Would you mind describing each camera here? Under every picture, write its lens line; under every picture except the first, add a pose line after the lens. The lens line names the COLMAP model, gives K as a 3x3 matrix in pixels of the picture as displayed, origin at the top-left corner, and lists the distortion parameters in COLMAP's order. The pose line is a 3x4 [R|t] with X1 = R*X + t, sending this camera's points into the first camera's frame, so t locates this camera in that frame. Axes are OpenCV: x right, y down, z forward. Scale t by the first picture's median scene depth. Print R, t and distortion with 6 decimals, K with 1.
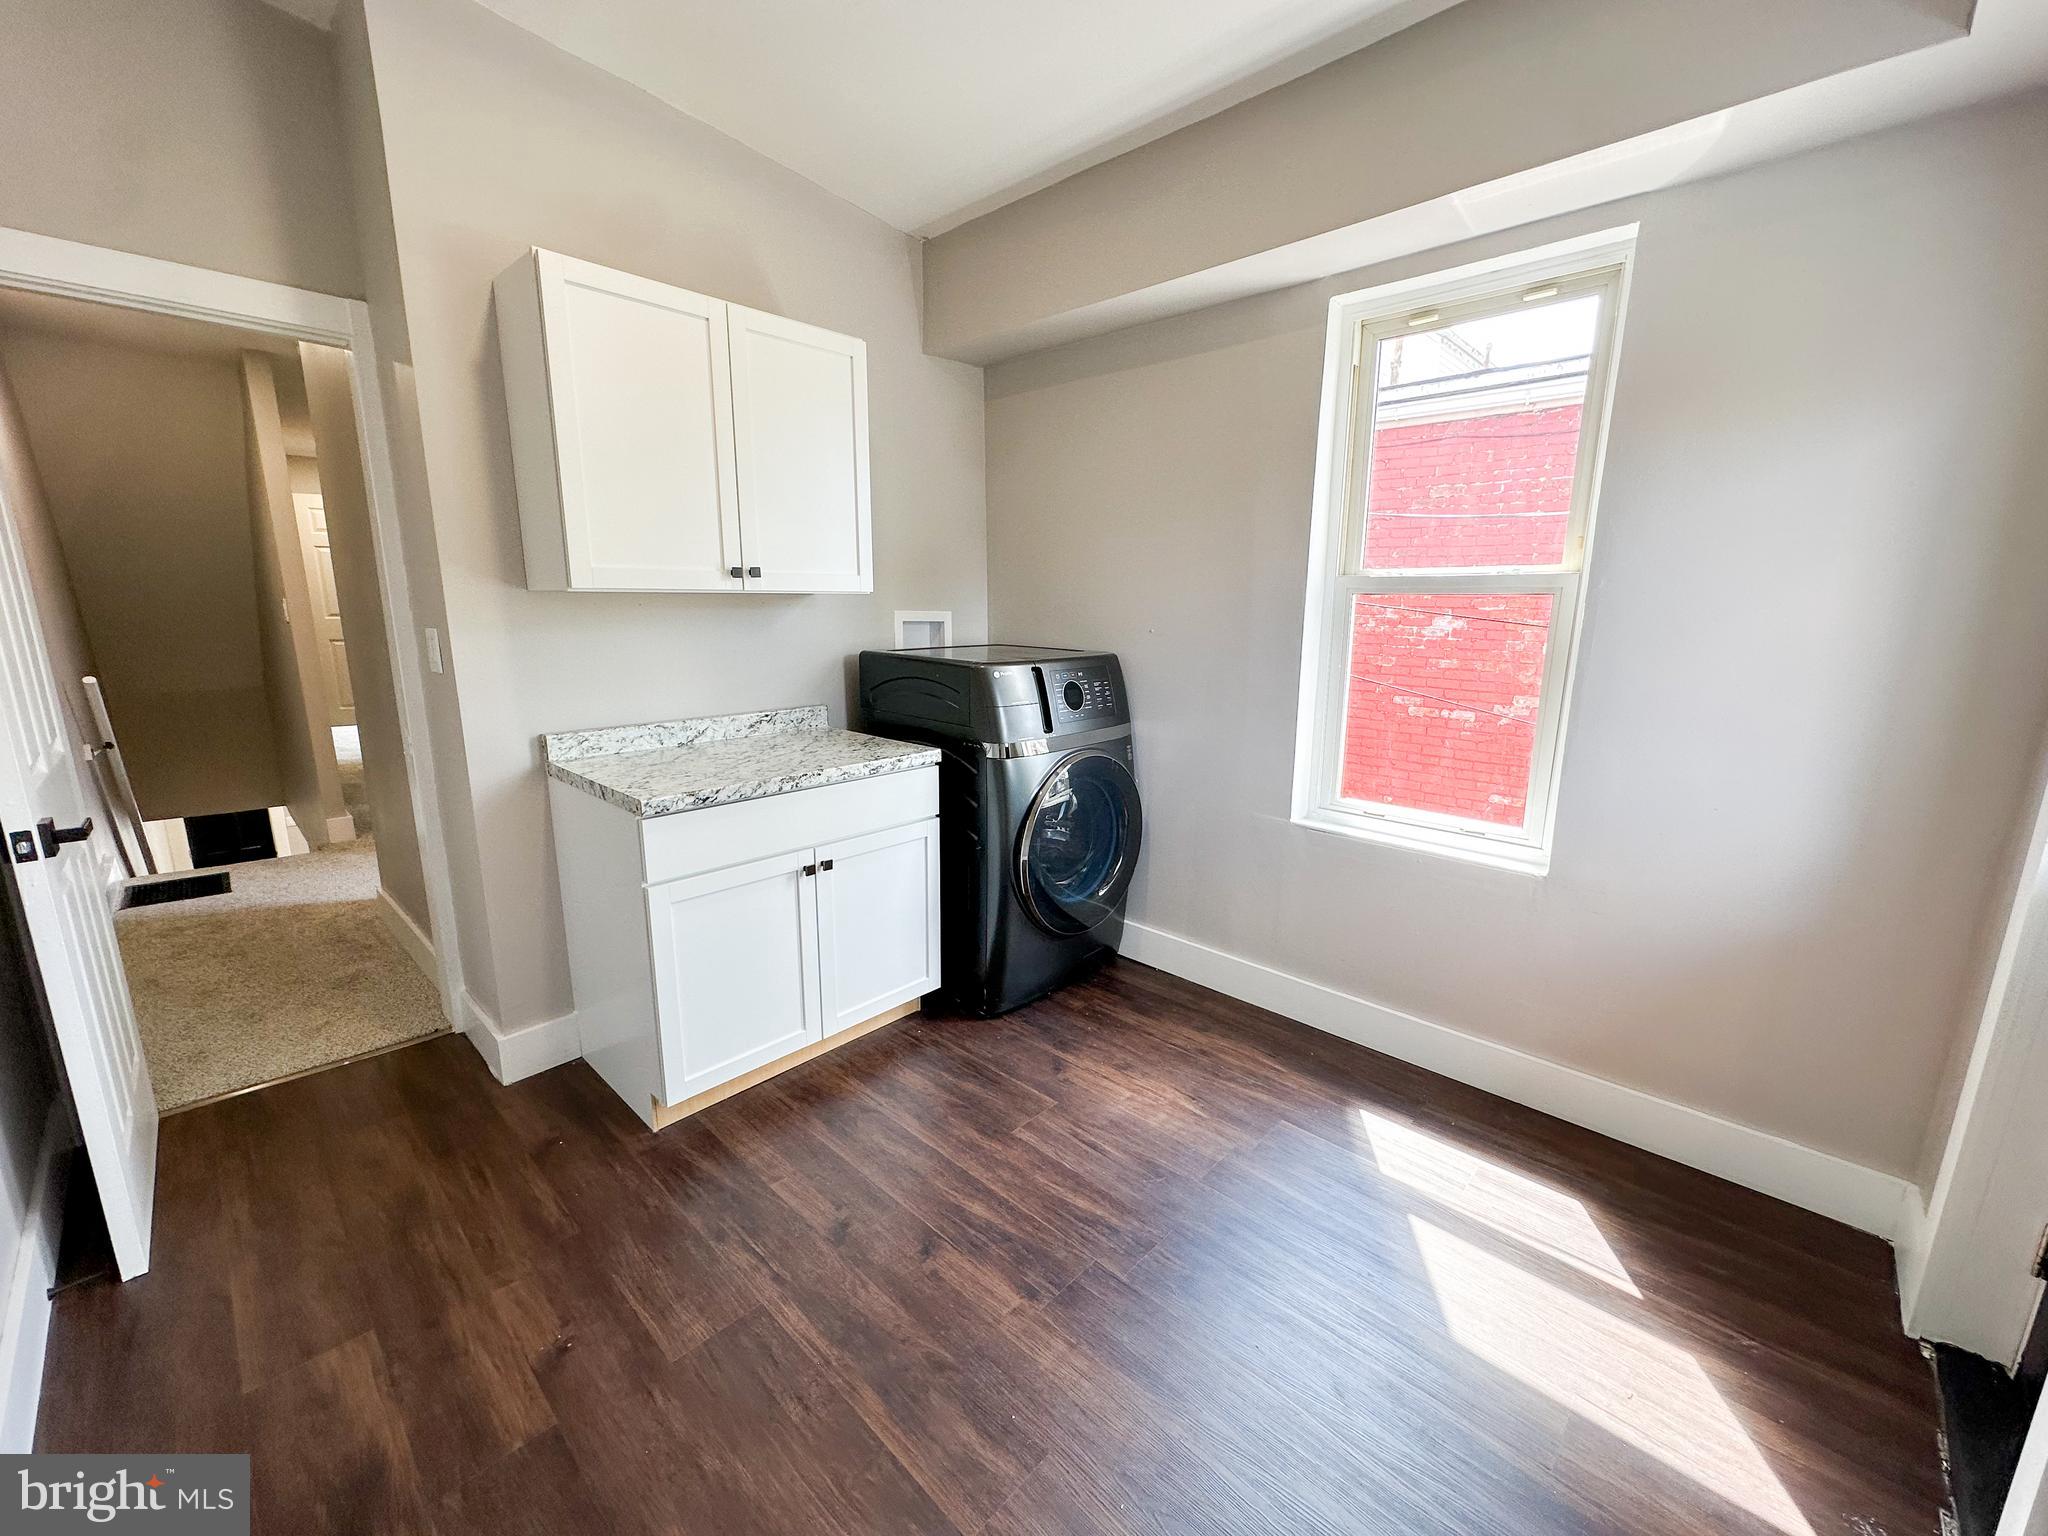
lens RADIAL K [[820.3, 0, 1024.0], [0, 820.3, 768.0], [0, 0, 1]] dist [0.001478, 0.000240]
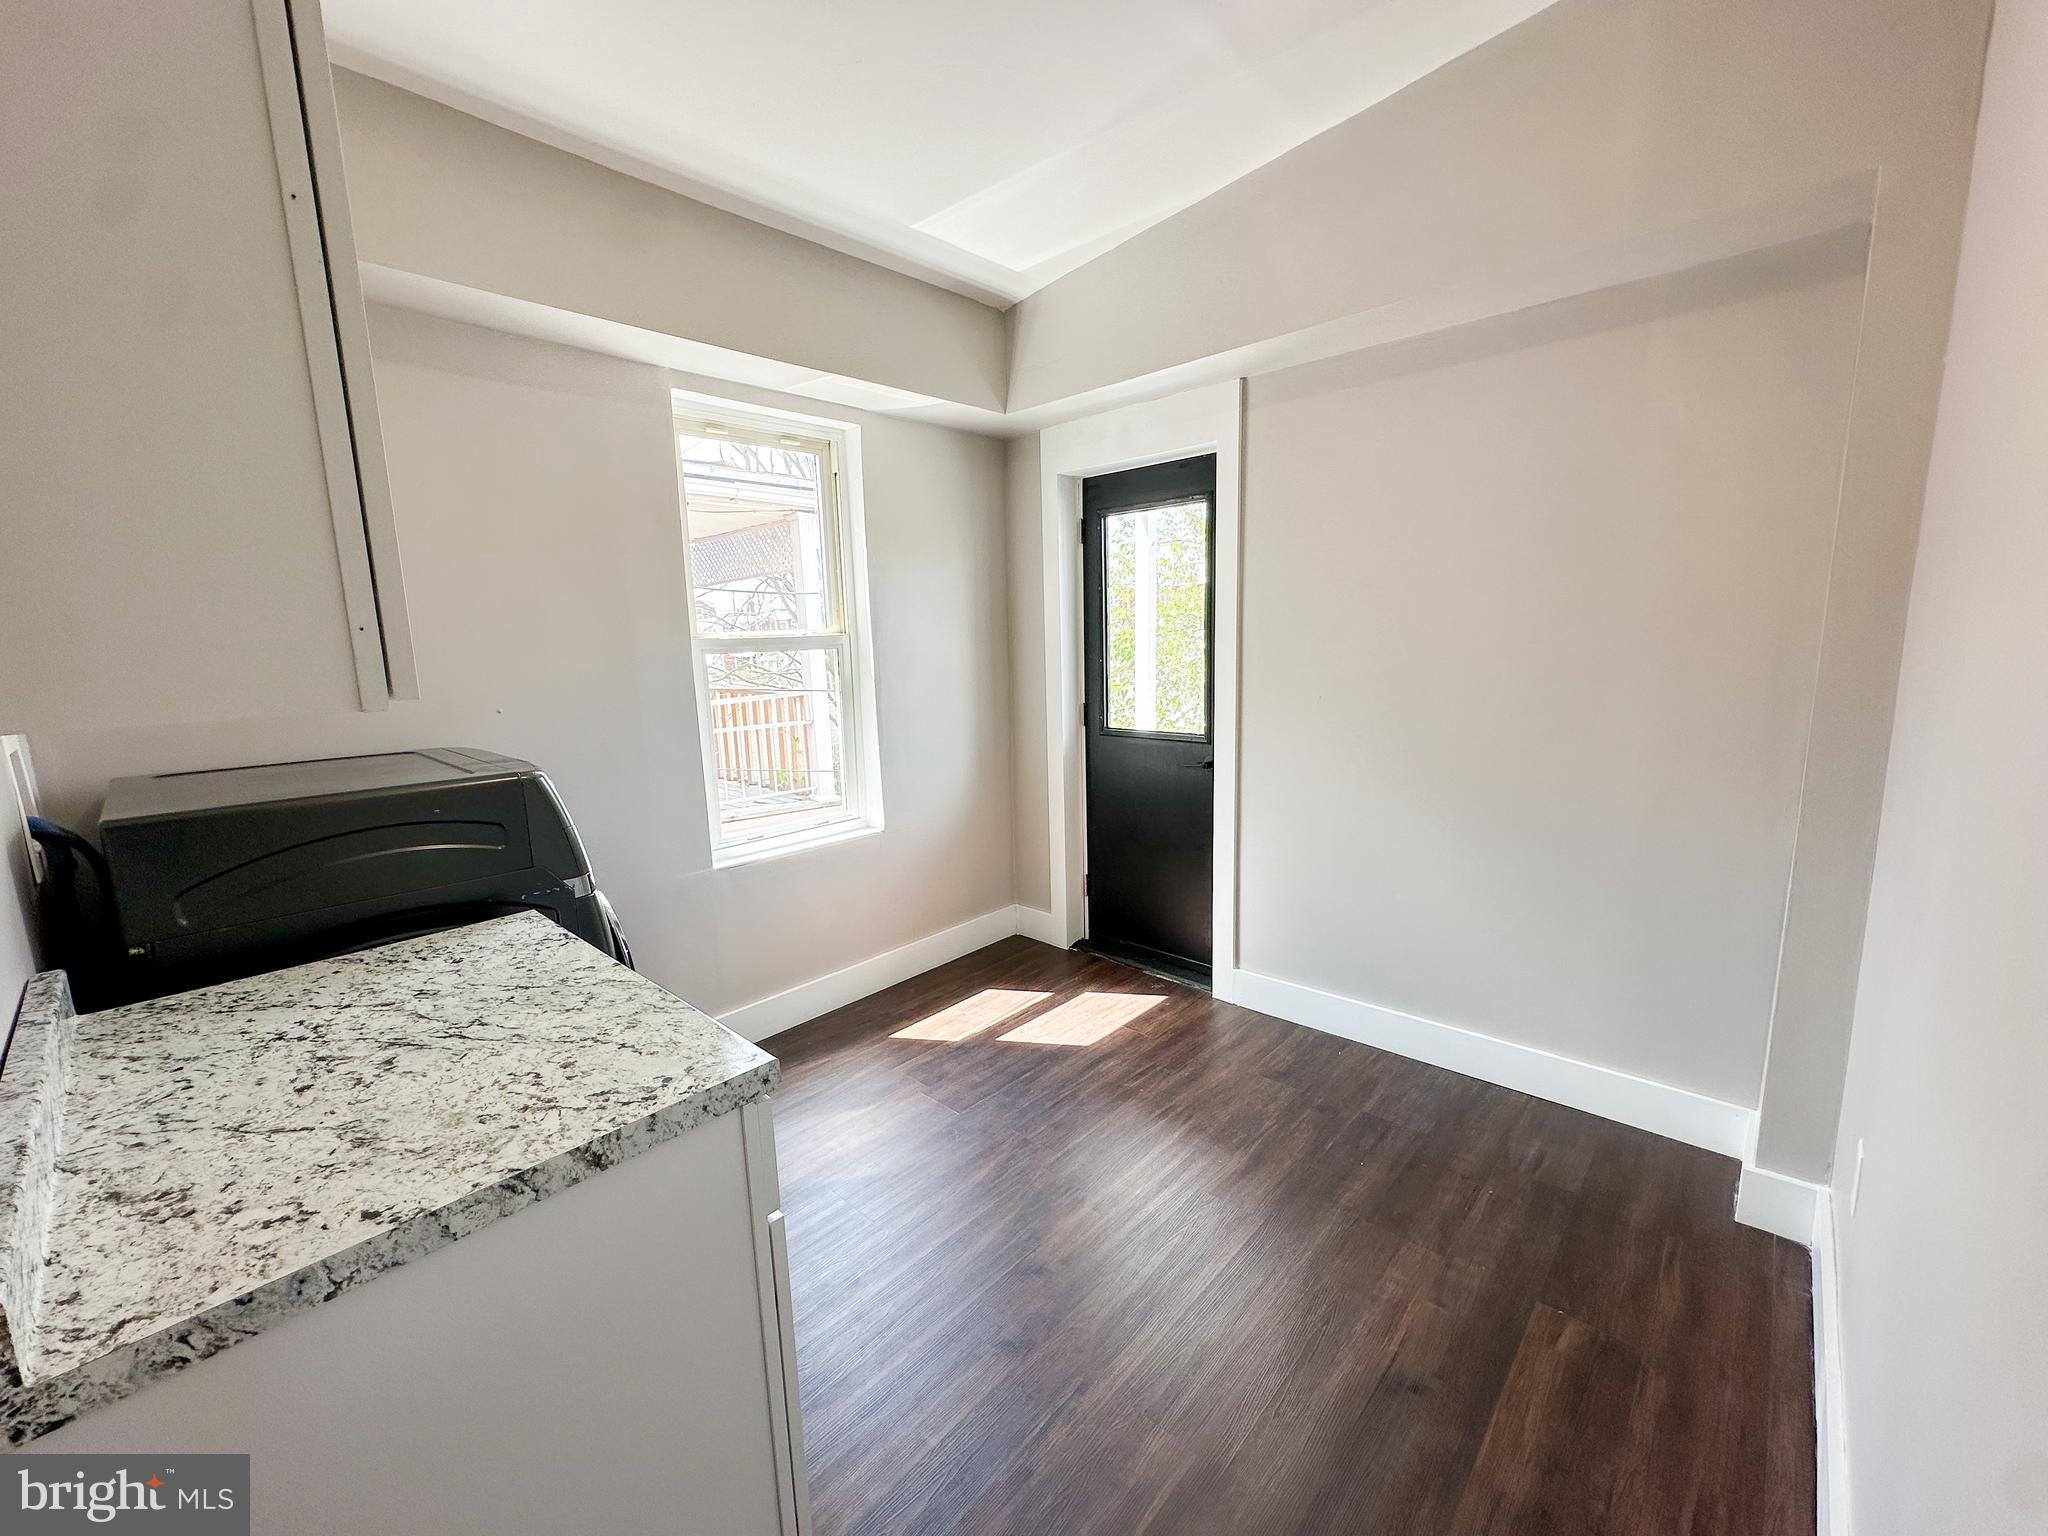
lens RADIAL K [[820.3, 0, 1024.0], [0, 820.3, 768.0], [0, 0, 1]] dist [0.001478, 0.000240]
pose [[-0.009220, -0.169000, 0.985573, -0.972549], [0.238816, 0.956721, 0.166287, -0.194218], [-0.971021, 0.236904, 0.031539, 0.770728]]
